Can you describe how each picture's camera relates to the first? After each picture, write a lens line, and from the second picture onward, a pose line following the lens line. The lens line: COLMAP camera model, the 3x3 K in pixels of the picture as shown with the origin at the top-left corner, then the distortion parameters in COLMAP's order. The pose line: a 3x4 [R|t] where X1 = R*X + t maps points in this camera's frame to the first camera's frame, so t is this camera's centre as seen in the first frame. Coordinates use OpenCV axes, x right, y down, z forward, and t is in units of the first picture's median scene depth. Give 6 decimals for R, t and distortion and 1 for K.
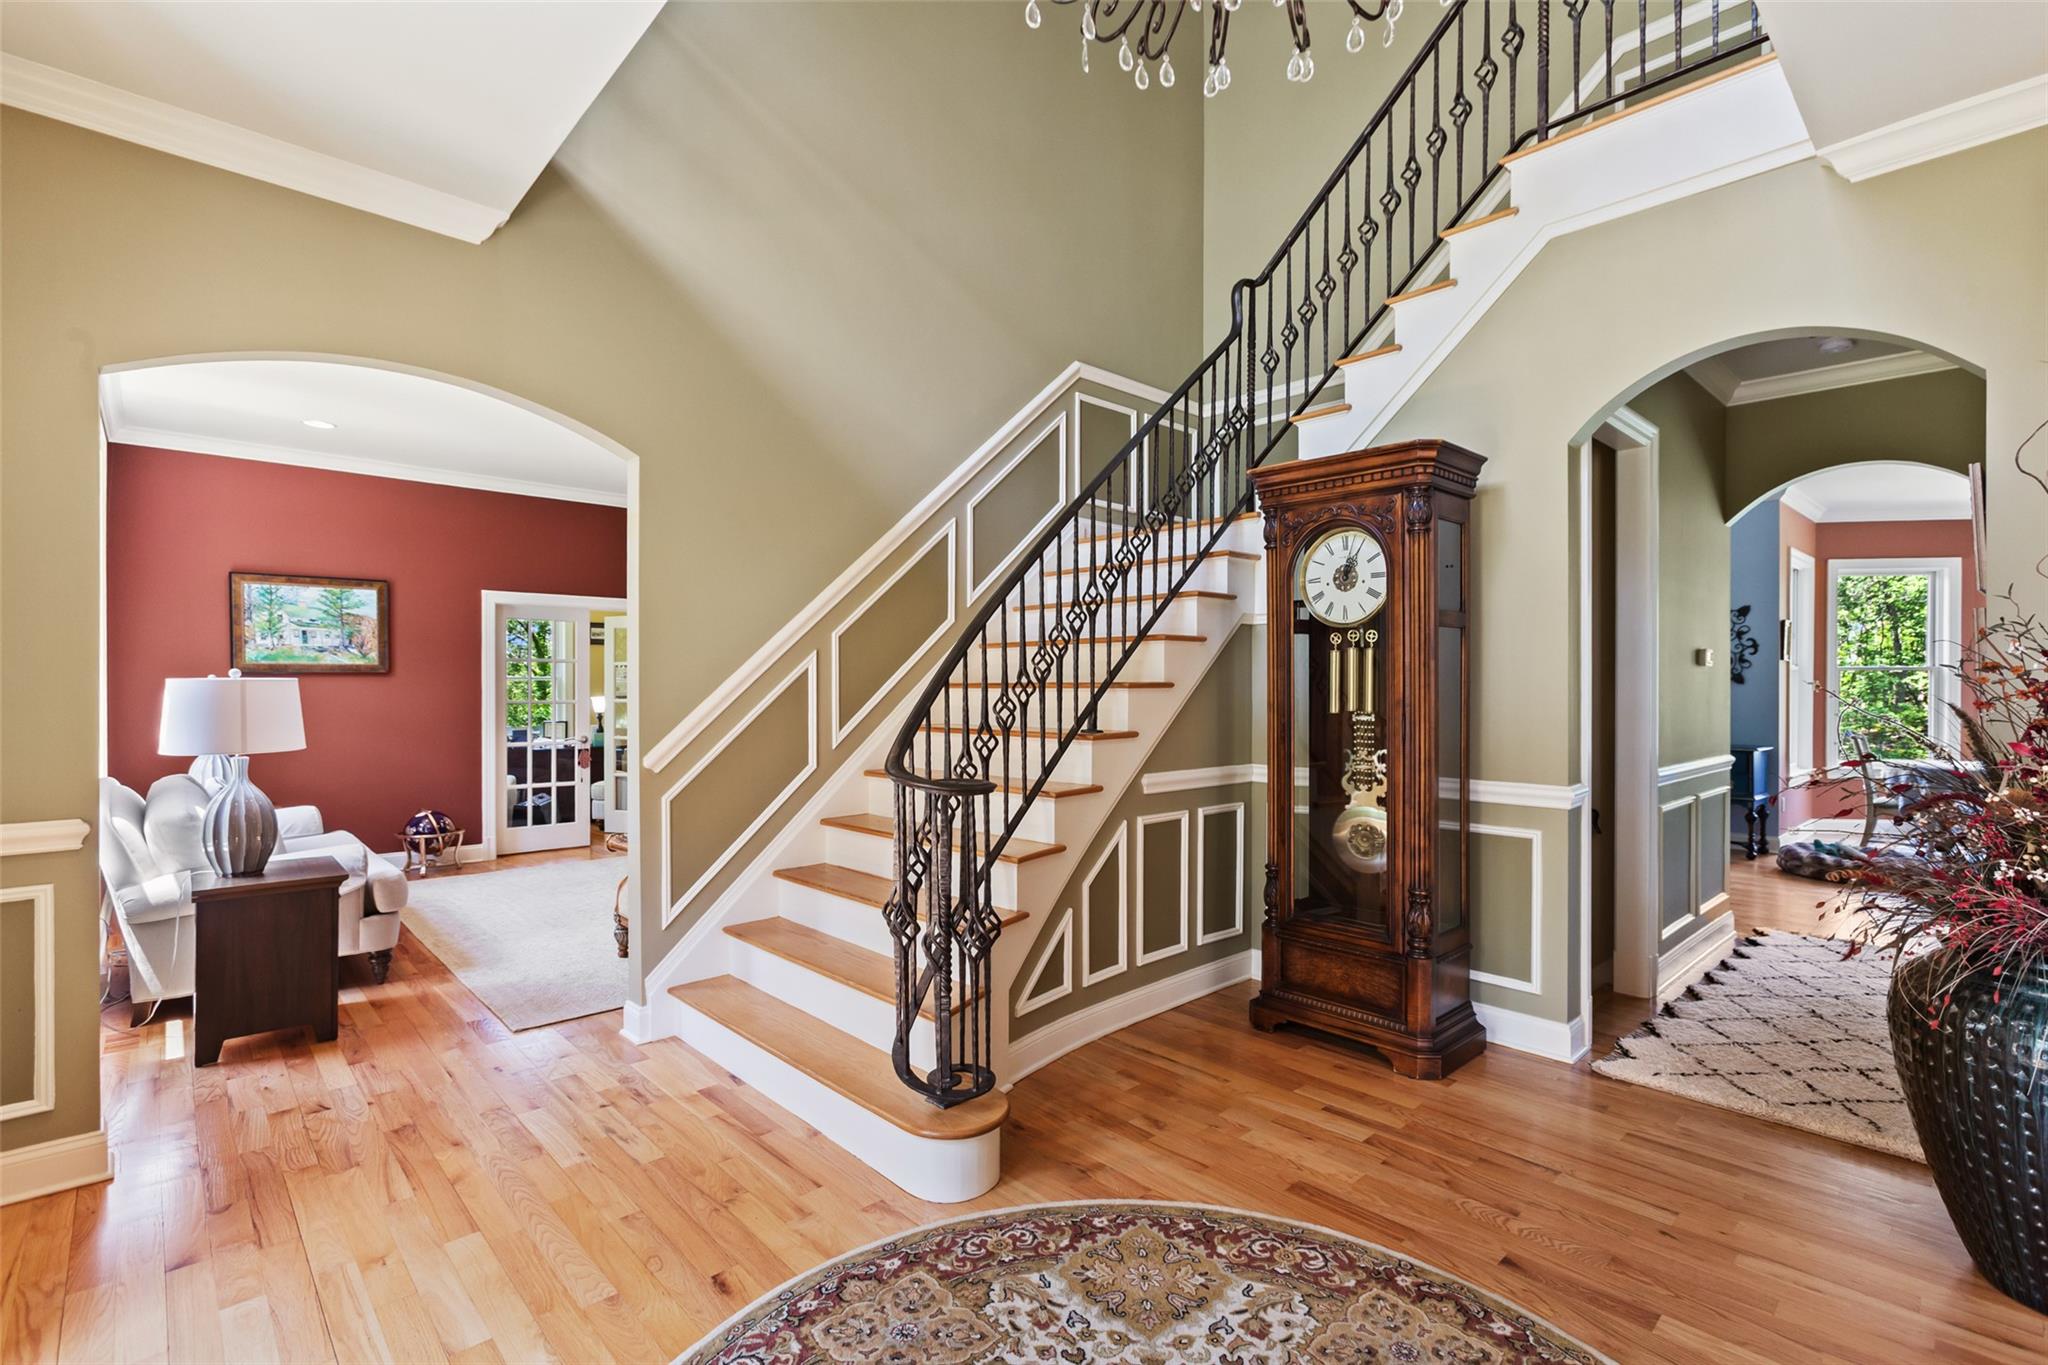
lens RADIAL K [[940.1, 0, 1031.2], [0, 940.1, 703.8], [0, 0, 1]] dist [0.002500, 0.000113]
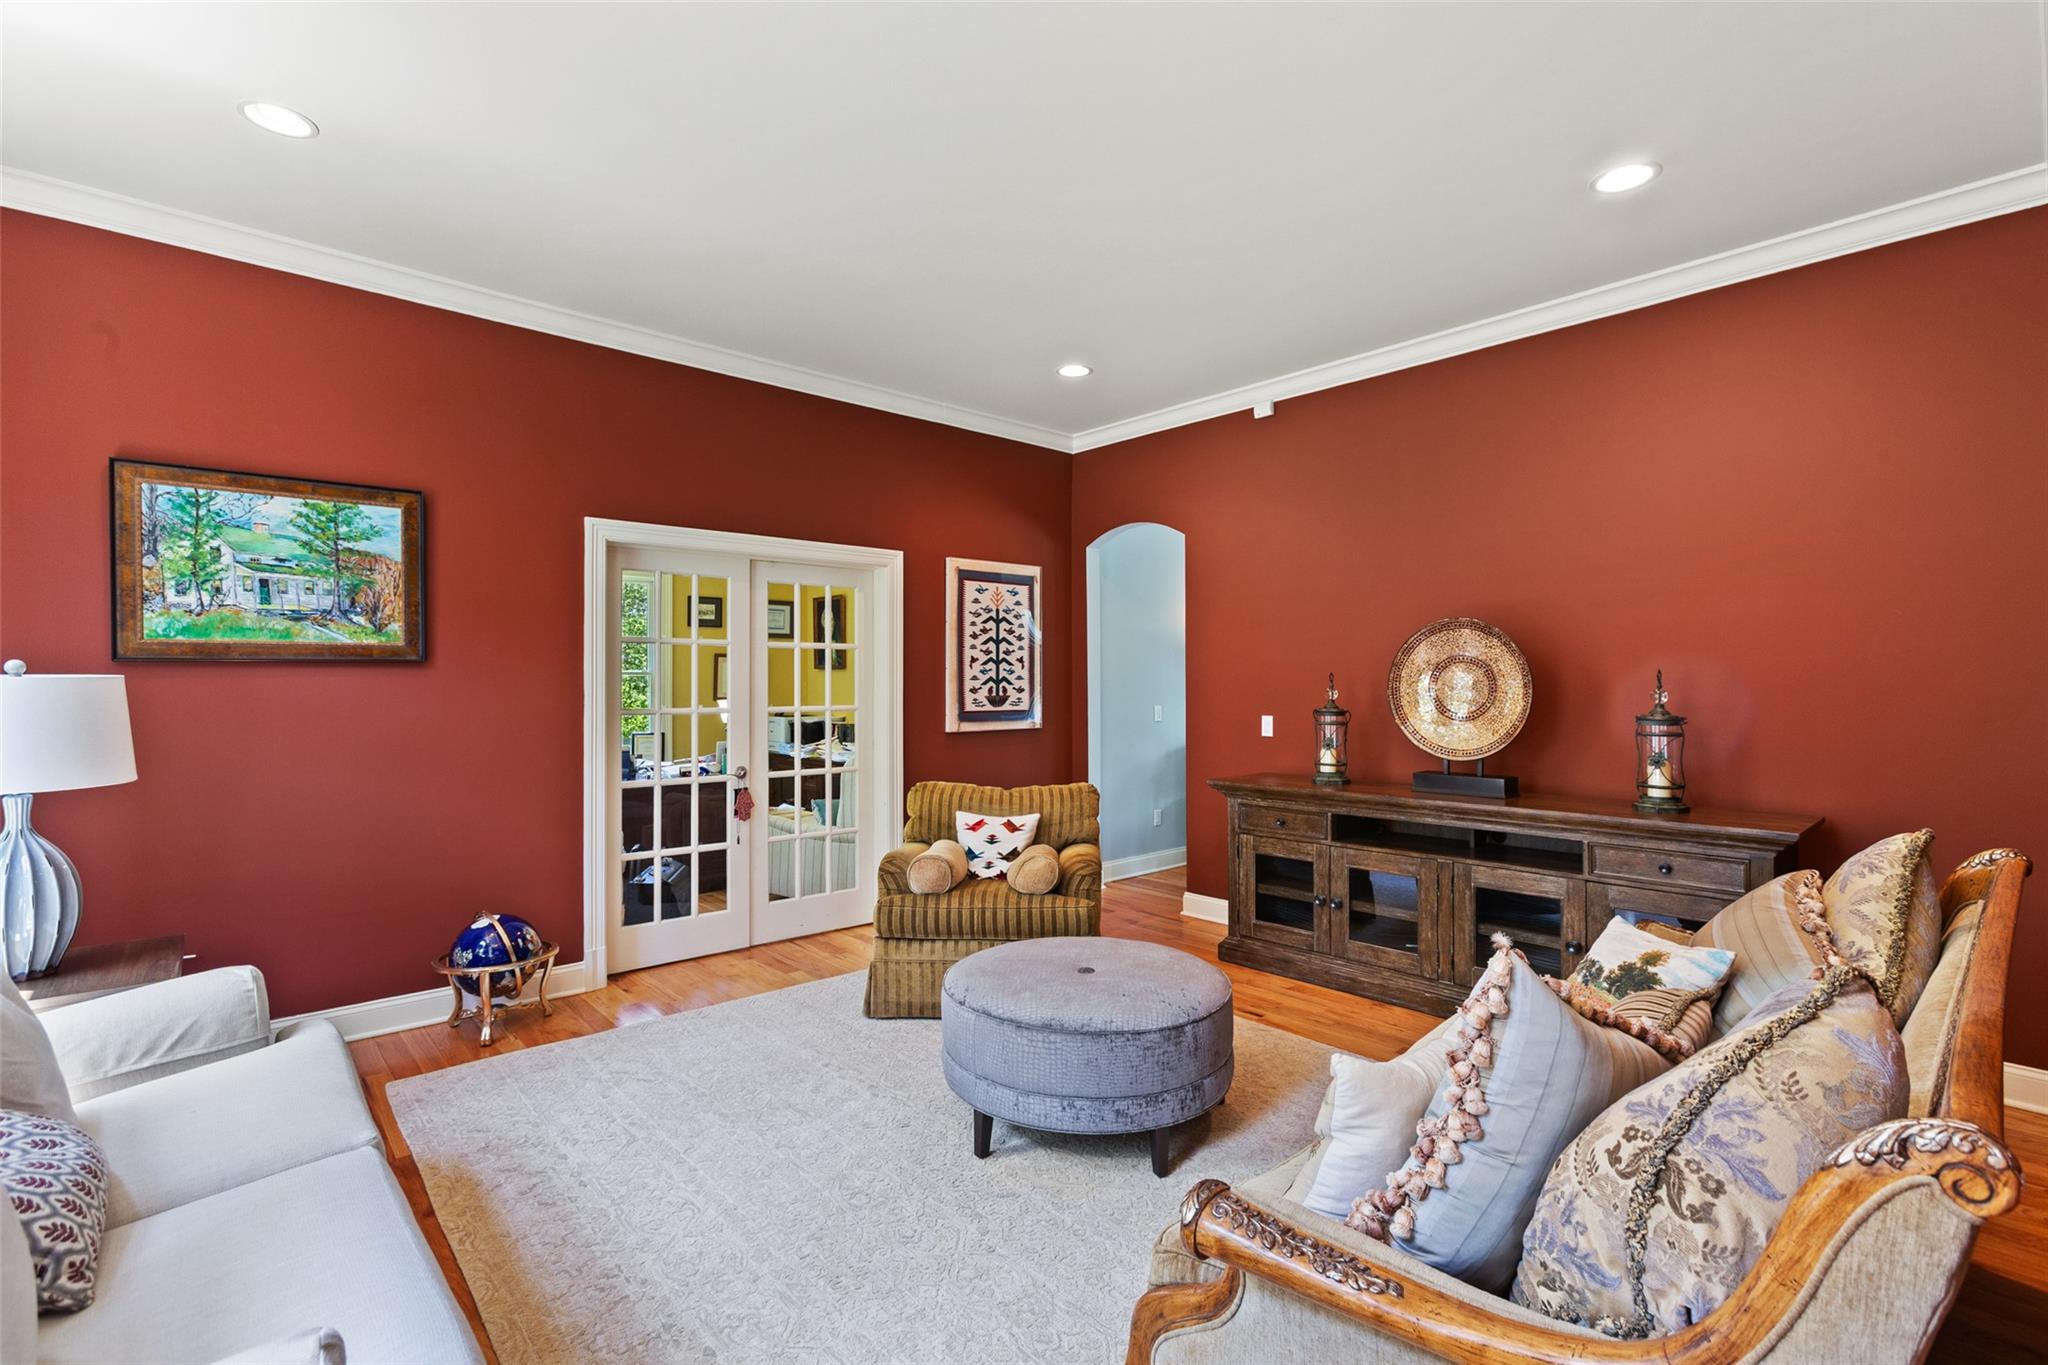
lens RADIAL K [[936.2, 0, 1031.8], [0, 936.2, 691.2], [0, 0, 1]] dist [-0.001106, 0.000290]
pose [[0.999732, -0.002514, -0.023019, -0.325975], [0.002320, 0.999961, -0.008471, -0.010299], [0.023040, 0.008415, 0.999699, 0.478029]]
